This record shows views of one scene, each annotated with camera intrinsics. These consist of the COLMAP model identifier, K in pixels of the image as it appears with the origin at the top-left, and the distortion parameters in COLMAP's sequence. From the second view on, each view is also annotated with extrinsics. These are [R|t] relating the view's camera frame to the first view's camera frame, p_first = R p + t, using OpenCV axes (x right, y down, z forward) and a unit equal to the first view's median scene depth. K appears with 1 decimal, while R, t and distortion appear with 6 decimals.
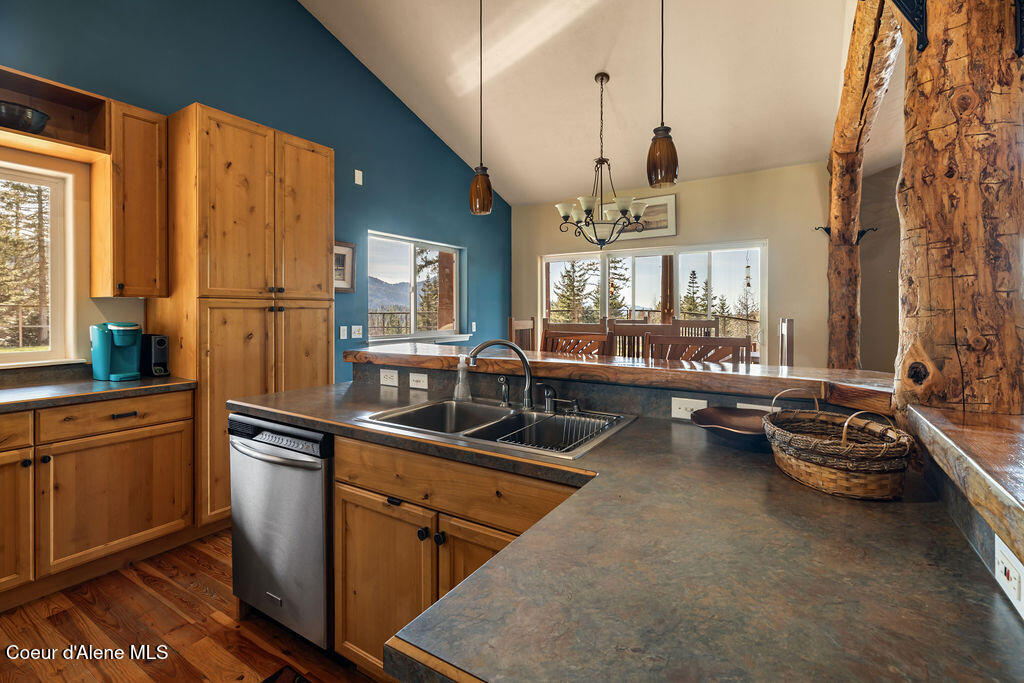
lens RADIAL K [[474.7, 0, 513.0], [0, 474.7, 320.6], [0, 0, 1]] dist [0.001917, 0.000187]
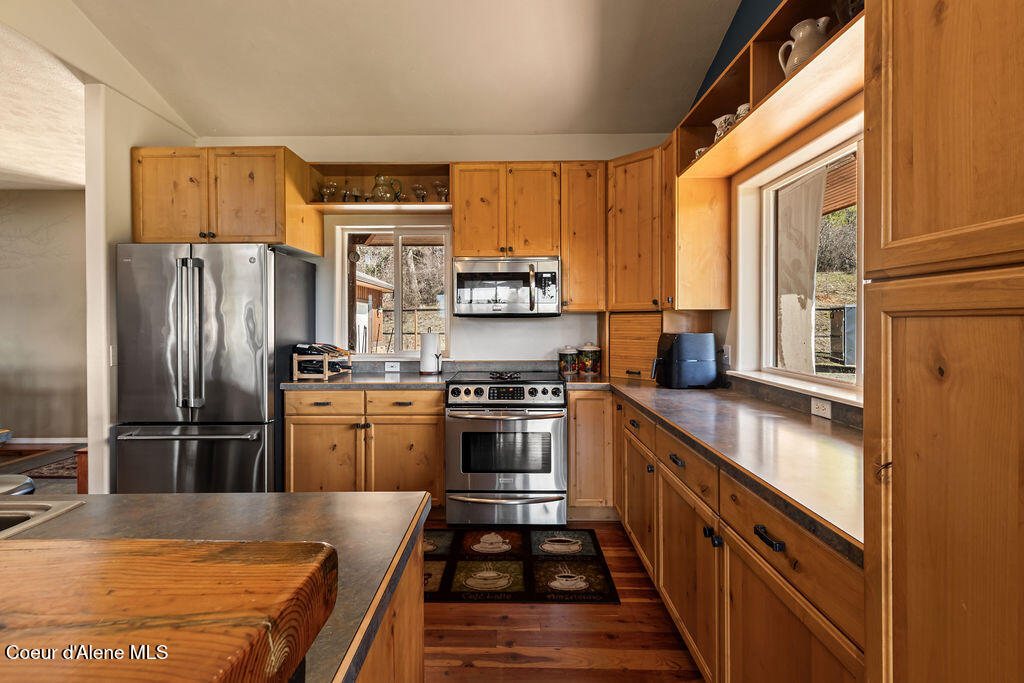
lens RADIAL K [[462.5, 0, 508.0], [0, 462.5, 324.0], [0, 0, 1]] dist [0.000136, -0.000135]
pose [[-0.855970, 0.001690, -0.517022, -0.330082], [-0.013311, 0.999591, 0.025305, -0.027331], [0.516853, 0.028542, -0.855598, 1.211375]]
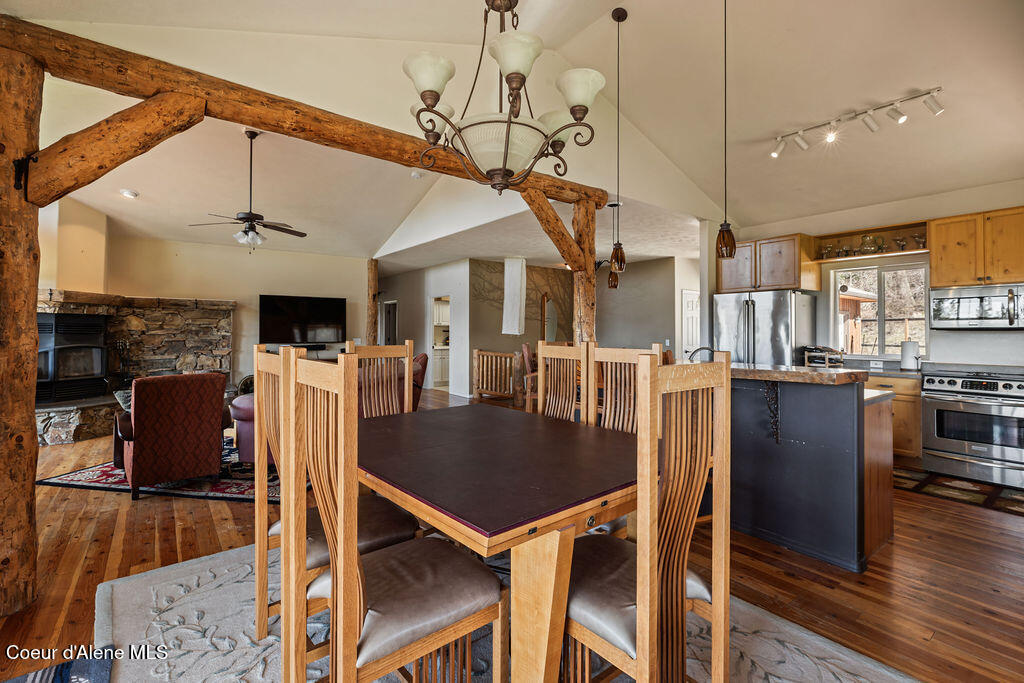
lens RADIAL K [[462.5, 0, 508.0], [0, 462.5, 324.0], [0, 0, 1]] dist [0.000136, -0.000135]
pose [[-0.932698, -0.001266, 0.360657, -0.135418], [0.002132, 0.999957, 0.009025, -0.042916], [-0.360653, 0.009186, -0.932655, 1.818790]]
